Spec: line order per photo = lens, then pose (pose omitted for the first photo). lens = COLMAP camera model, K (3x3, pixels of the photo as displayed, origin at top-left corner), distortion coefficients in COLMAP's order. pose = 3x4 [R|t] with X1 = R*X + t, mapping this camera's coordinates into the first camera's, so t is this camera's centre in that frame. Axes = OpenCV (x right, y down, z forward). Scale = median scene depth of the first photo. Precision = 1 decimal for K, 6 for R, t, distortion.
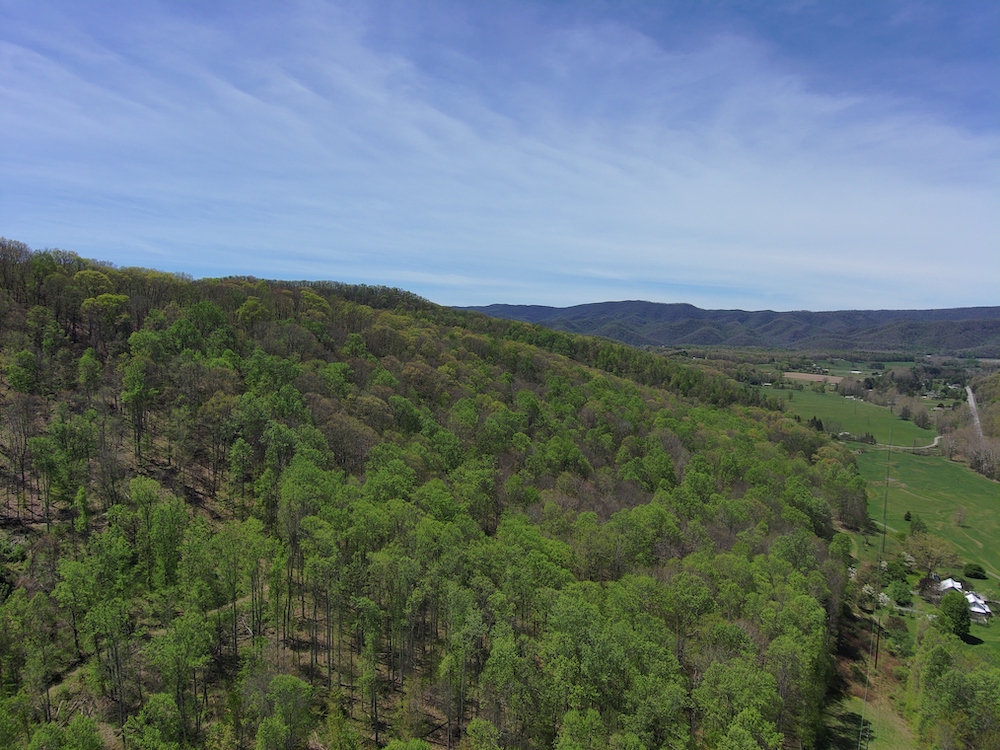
lens RADIAL K [[608.3, 0, 500.0], [0, 608.3, 375.0], [0, 0, 1]] dist [0.090200, -0.111811]
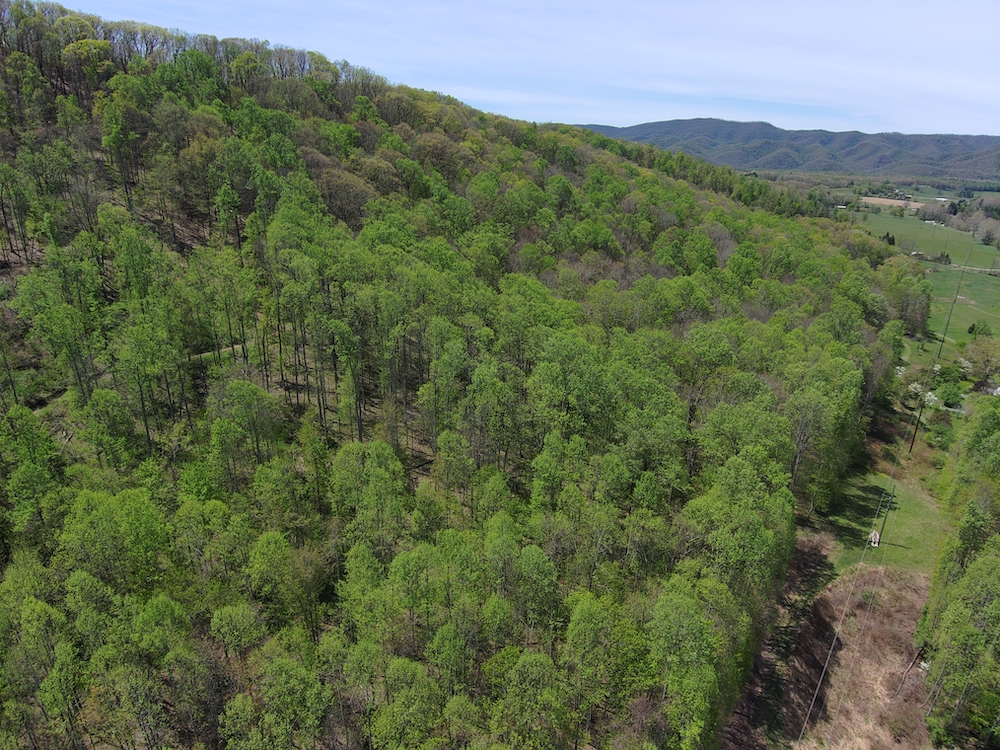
lens RADIAL K [[608.3, 0, 500.0], [0, 608.3, 375.0], [0, 0, 1]] dist [0.090200, -0.111811]
pose [[0.996661, 0.028590, -0.076487, 0.041677], [-0.006938, 0.962965, 0.269539, 0.085588], [0.081361, -0.268108, 0.959947, 0.055682]]
